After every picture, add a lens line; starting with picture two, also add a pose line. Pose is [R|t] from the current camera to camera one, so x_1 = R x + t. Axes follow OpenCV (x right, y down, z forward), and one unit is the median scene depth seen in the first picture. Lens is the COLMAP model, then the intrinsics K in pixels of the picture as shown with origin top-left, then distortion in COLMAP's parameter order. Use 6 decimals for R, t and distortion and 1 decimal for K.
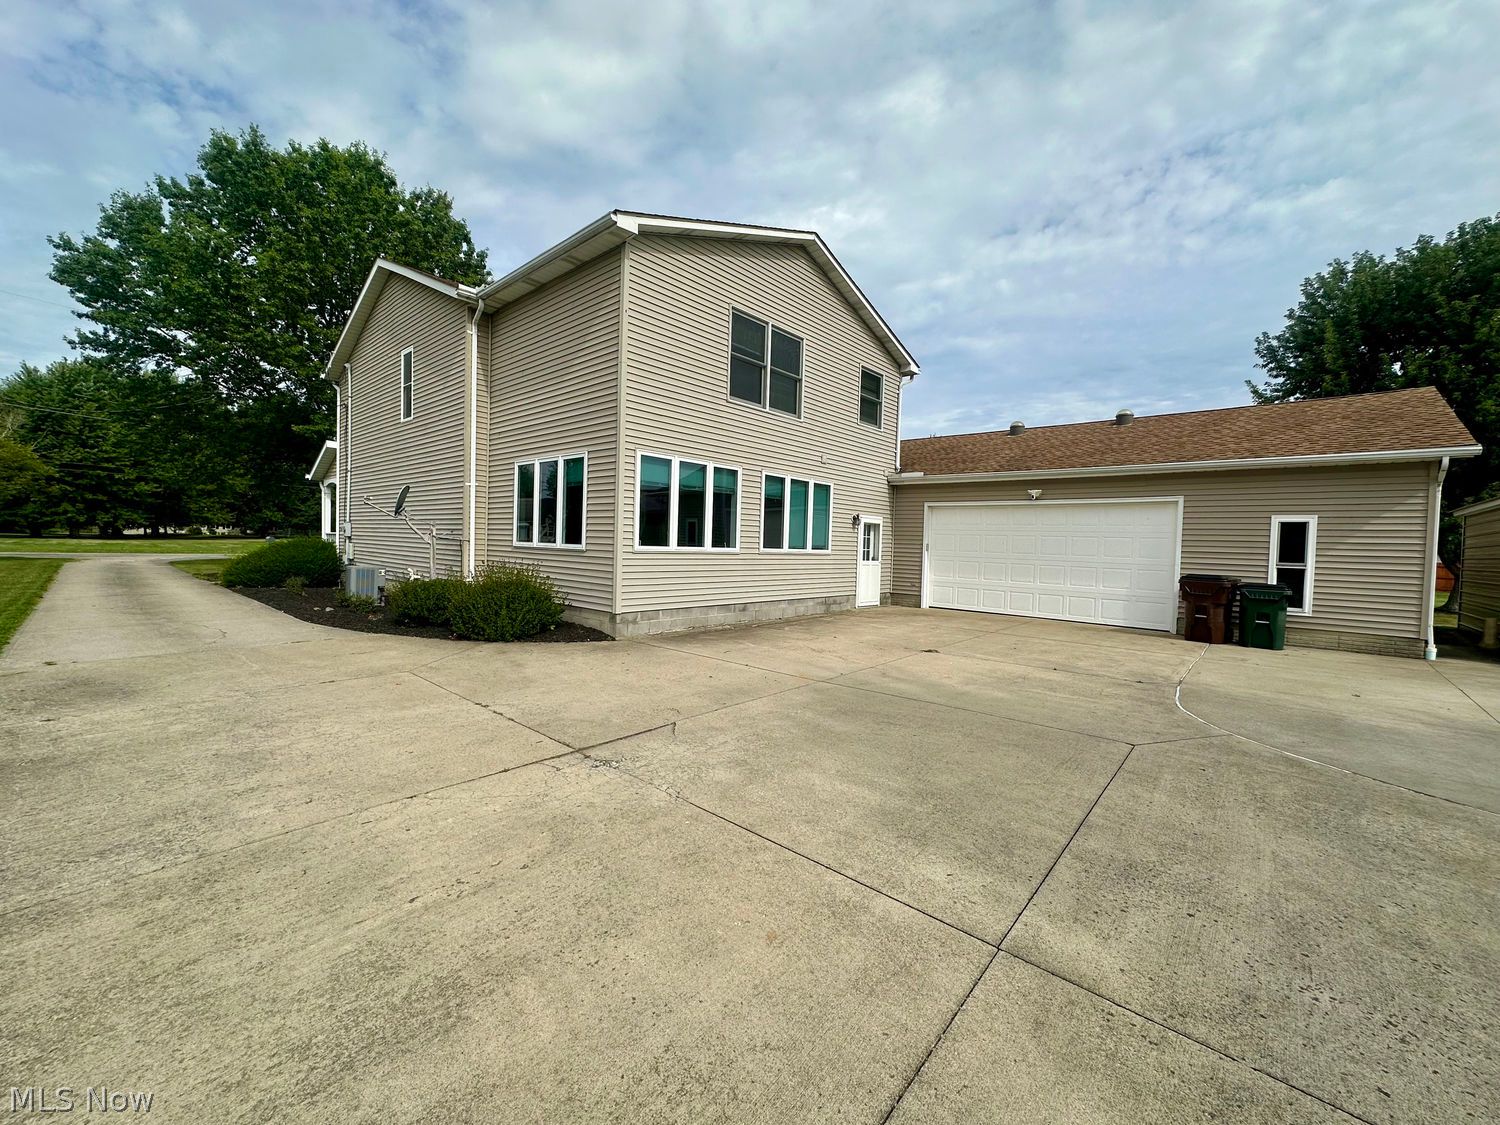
lens RADIAL K [[596.0, 0, 750.1], [0, 596.0, 560.1], [0, 0, 1]] dist [-0.002957, 0.000116]
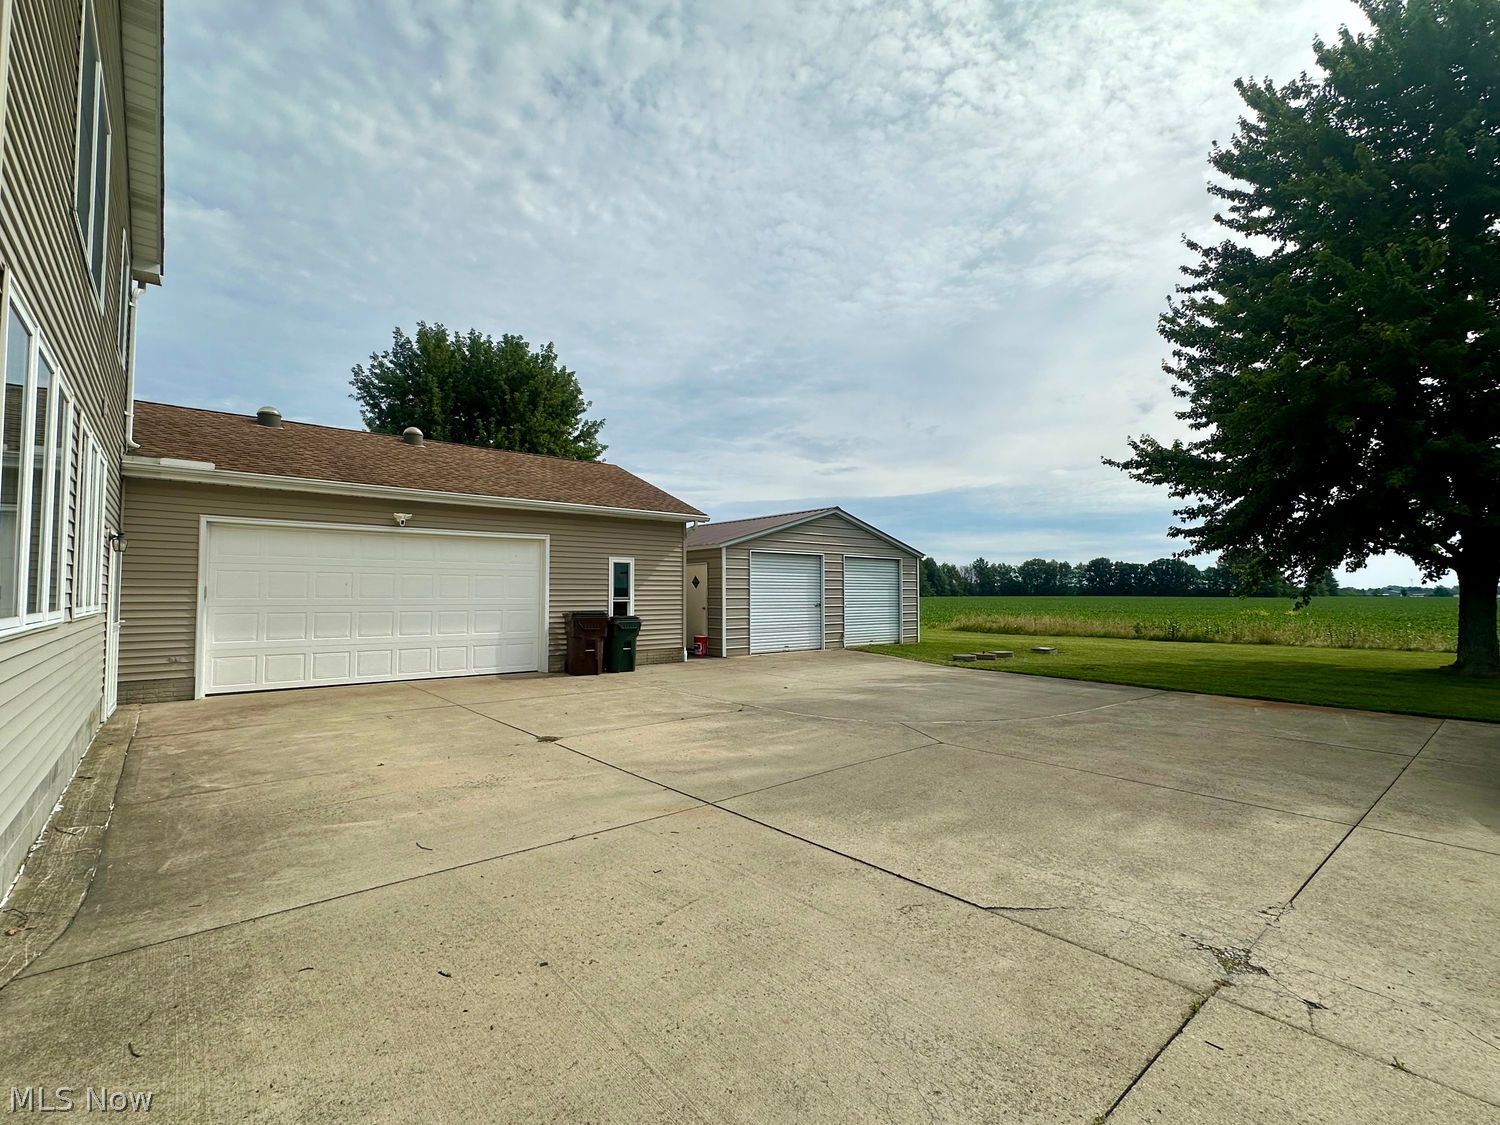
lens RADIAL K [[674.8, 0, 750.4], [0, 674.8, 561.9], [0, 0, 1]] dist [-0.002035, -0.000128]
pose [[0.137597, 0.015837, 0.990362, -0.822640], [0.031553, 0.999295, -0.020364, -0.062150], [-0.989986, 0.034051, 0.137001, 1.129099]]
